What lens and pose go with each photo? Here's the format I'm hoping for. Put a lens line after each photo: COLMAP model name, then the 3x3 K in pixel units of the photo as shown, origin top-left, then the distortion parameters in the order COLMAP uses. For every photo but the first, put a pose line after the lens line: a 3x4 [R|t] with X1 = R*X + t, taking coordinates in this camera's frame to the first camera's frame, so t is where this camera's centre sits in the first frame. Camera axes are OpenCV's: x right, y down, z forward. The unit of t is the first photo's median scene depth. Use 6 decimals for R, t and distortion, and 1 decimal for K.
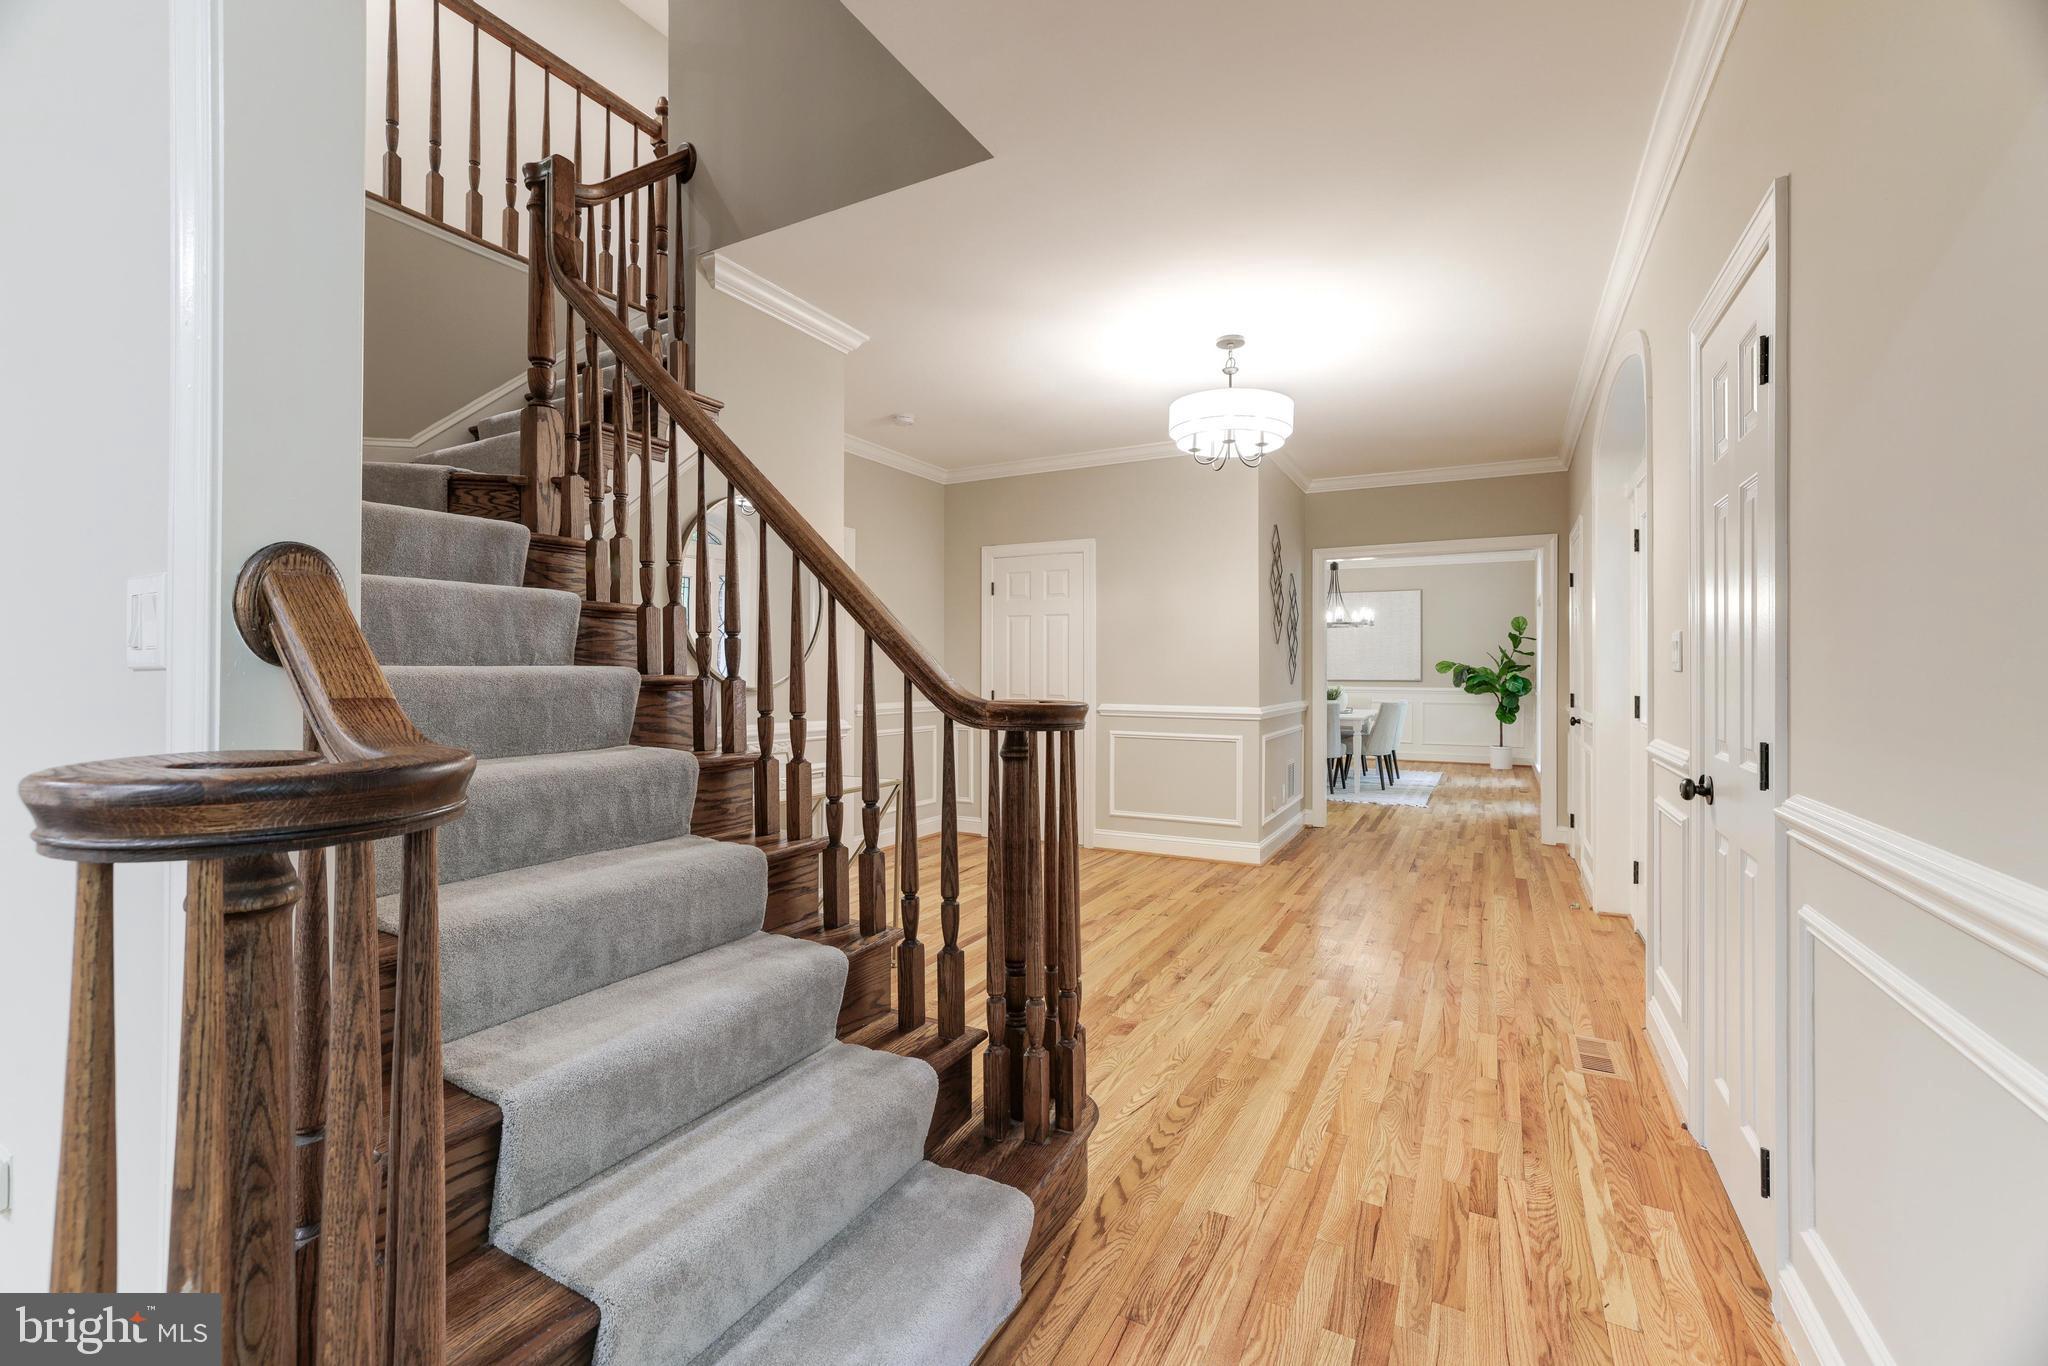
lens RADIAL K [[871.1, 0, 1006.8], [0, 871.1, 674.9], [0, 0, 1]] dist [-0.037933, 0.009505]
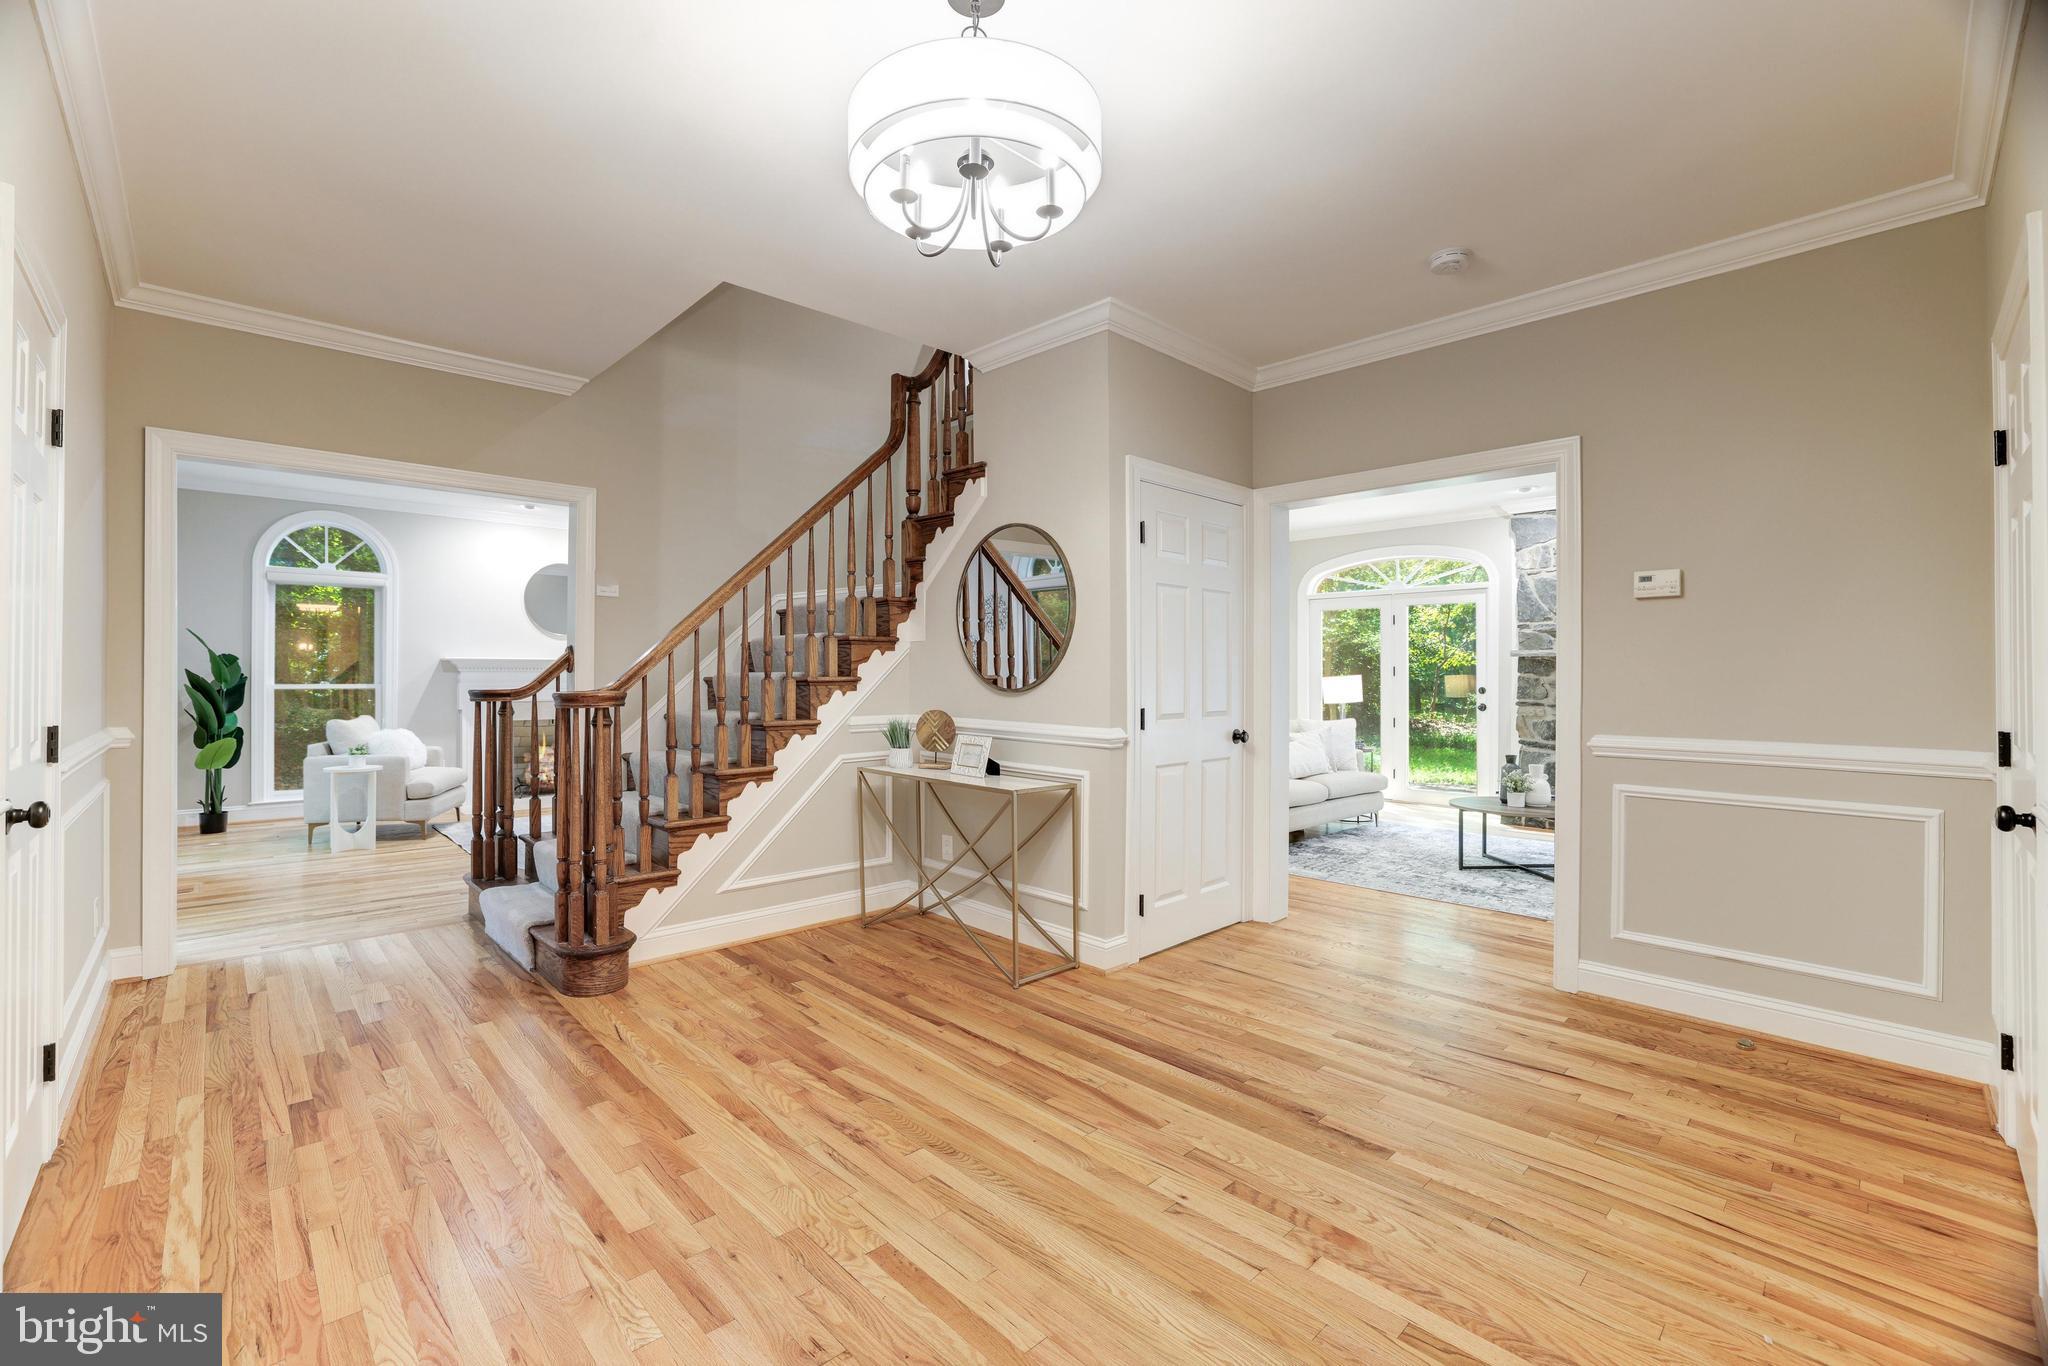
lens RADIAL K [[871.1, 0, 1012.9], [0, 871.1, 683.7], [0, 0, 1]] dist [-0.037933, 0.009505]
pose [[-0.300653, 0.002901, -0.953729, 0.544904], [-0.007103, 0.999961, 0.005281, -0.000502], [0.953707, 0.008362, -0.300621, 0.901786]]
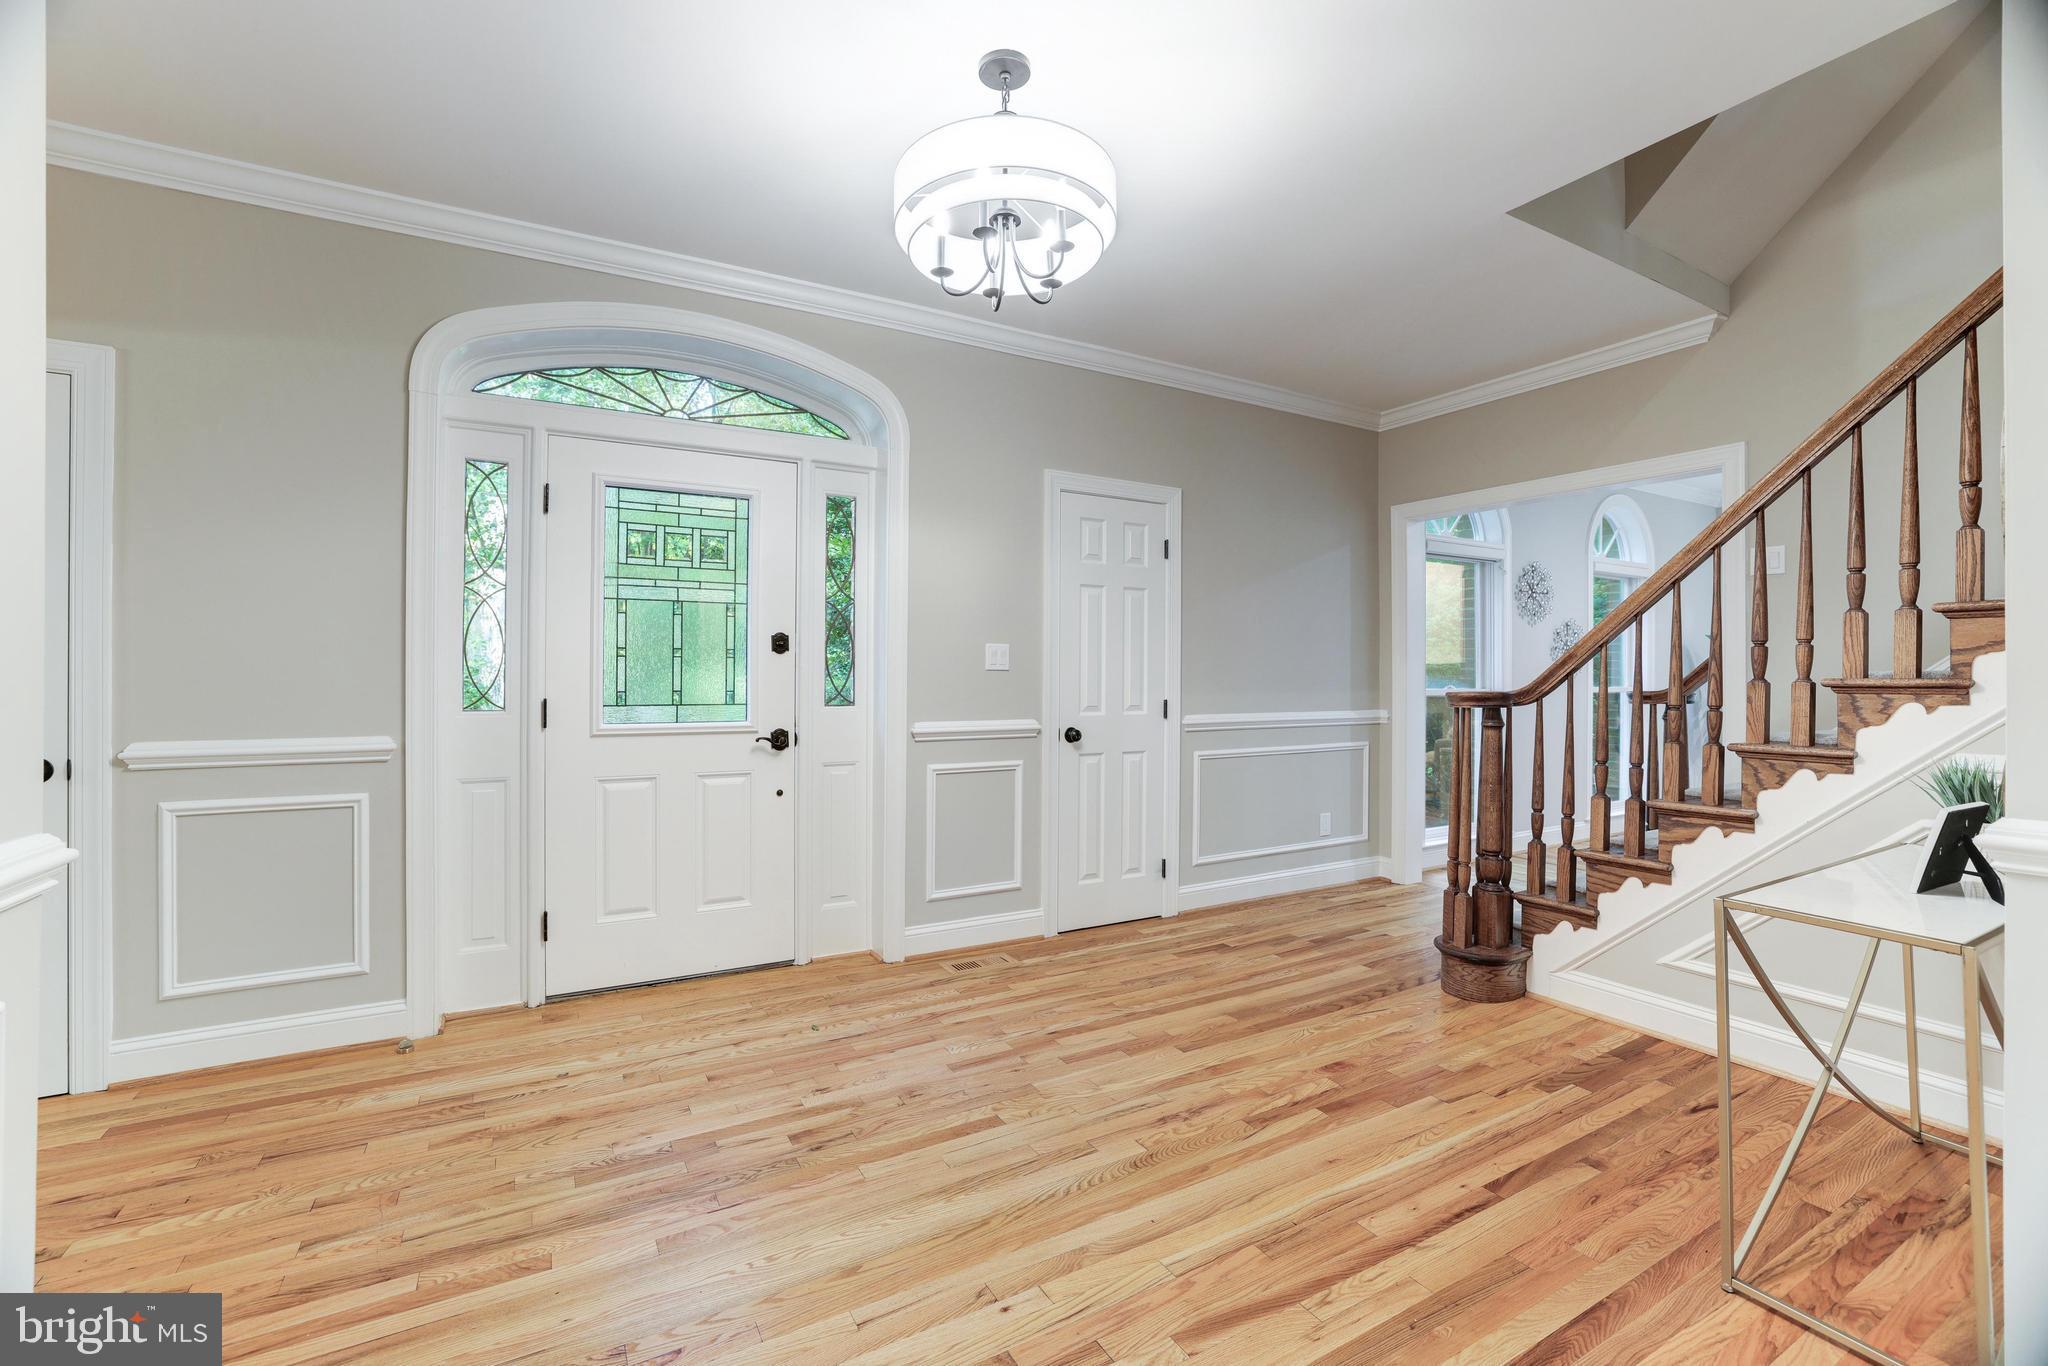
lens RADIAL K [[871.1, 0, 1010.2], [0, 871.1, 675.6], [0, 0, 1]] dist [-0.037933, 0.009505]
pose [[-0.853449, -0.009368, 0.521092, -0.022158], [-0.005956, 0.999948, 0.008222, -0.004150], [-0.521142, 0.003913, -0.853461, 1.133206]]
